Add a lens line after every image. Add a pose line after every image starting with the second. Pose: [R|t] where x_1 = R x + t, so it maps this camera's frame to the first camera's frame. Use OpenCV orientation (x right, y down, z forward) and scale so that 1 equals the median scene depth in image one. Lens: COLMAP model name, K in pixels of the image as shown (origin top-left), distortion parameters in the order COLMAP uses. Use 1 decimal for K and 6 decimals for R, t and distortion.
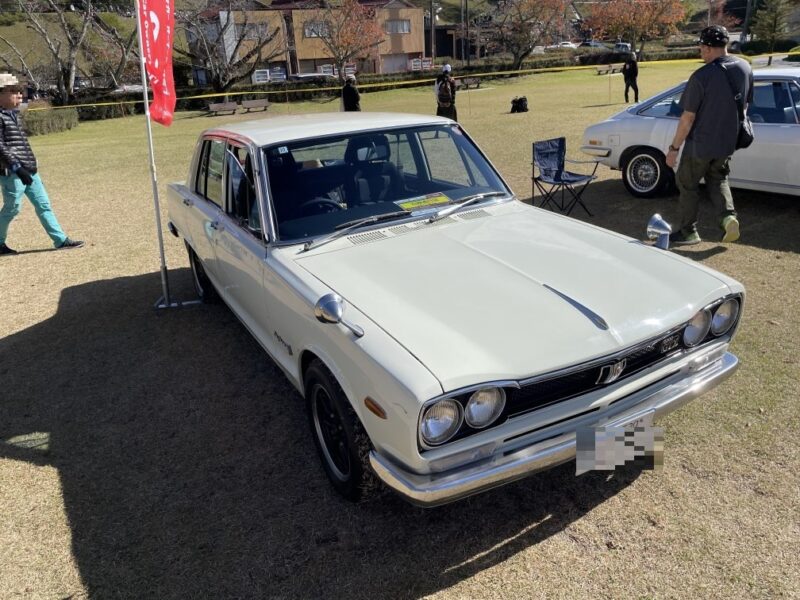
lens RADIAL K [[611.9, 0, 403.6], [0, 611.9, 301.0], [0, 0, 1]] dist [0.080240, -0.103400]
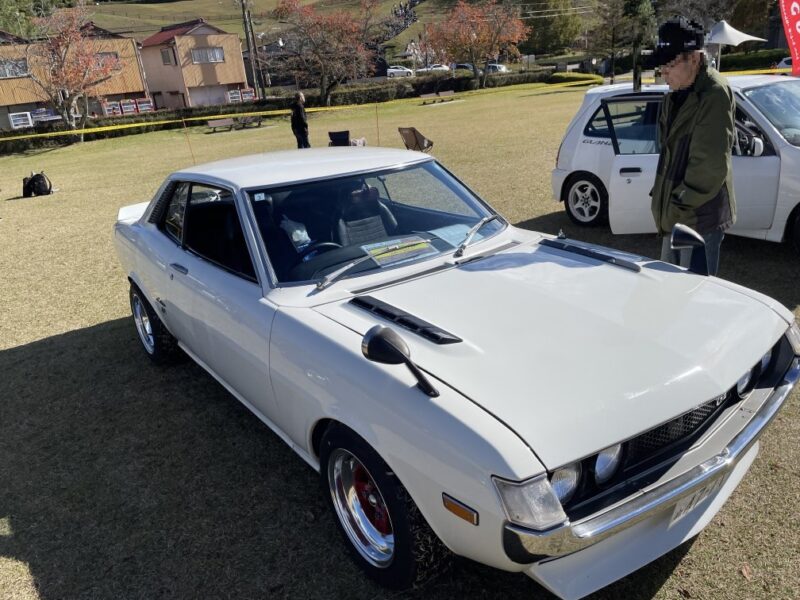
lens RADIAL K [[611.9, 0, 401.7], [0, 611.9, 305.4], [0, 0, 1]] dist [0.080240, -0.103400]
pose [[0.996710, -0.057293, 0.057332, 0.227220], [0.058521, 0.998086, -0.019970, -0.064945], [-0.056078, 0.023260, 0.998155, 0.134994]]
